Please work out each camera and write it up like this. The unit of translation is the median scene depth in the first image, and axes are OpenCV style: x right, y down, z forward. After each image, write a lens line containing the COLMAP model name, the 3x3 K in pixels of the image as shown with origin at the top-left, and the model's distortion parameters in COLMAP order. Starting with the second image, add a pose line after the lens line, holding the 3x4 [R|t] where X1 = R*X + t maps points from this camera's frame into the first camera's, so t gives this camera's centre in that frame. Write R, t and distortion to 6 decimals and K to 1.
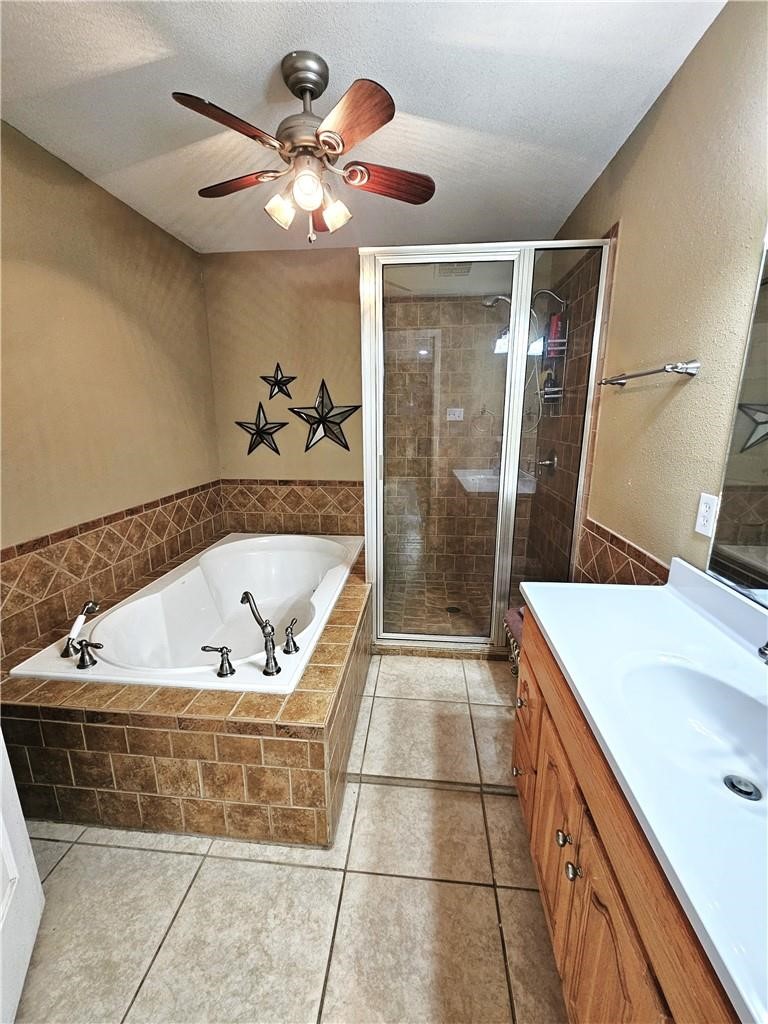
lens RADIAL K [[429.9, 0, 384.0], [0, 429.9, 512.0], [0, 0, 1]] dist [-0.016268, 0.000392]
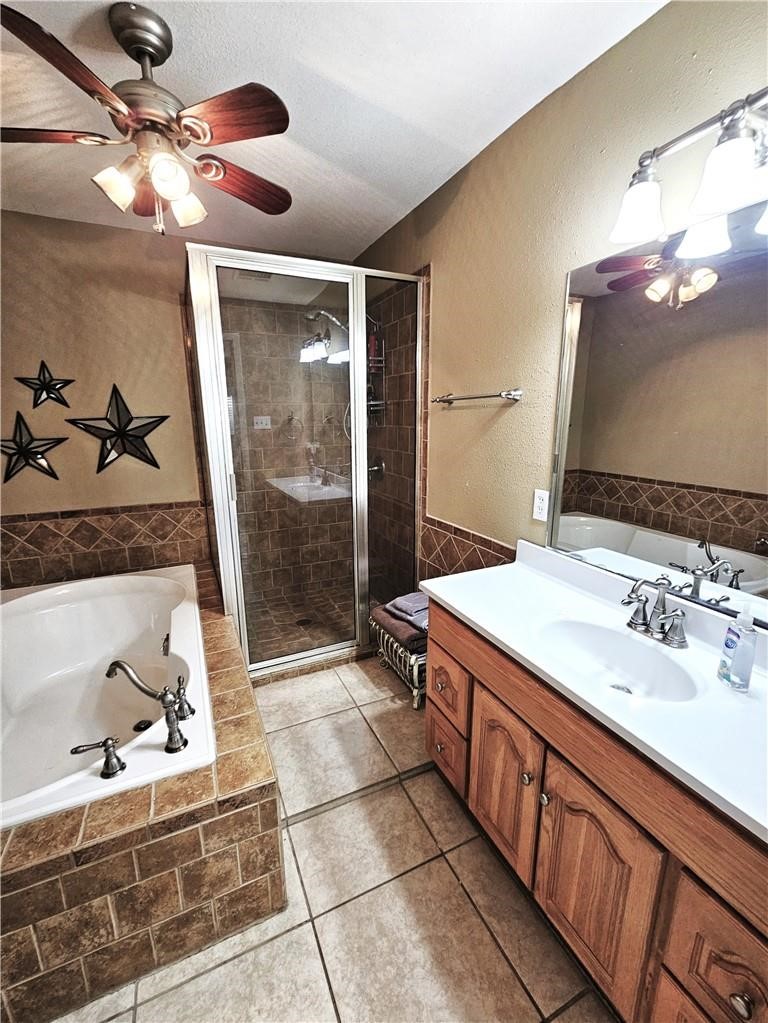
lens RADIAL K [[440.8, 0, 384.0], [0, 440.8, 511.5], [0, 0, 1]] dist [-0.014932, 0.001097]
pose [[0.850388, -0.115464, 0.513331, -0.302414], [0.117206, 0.992681, 0.029121, -0.057910], [-0.512936, 0.035402, 0.857696, 0.047925]]
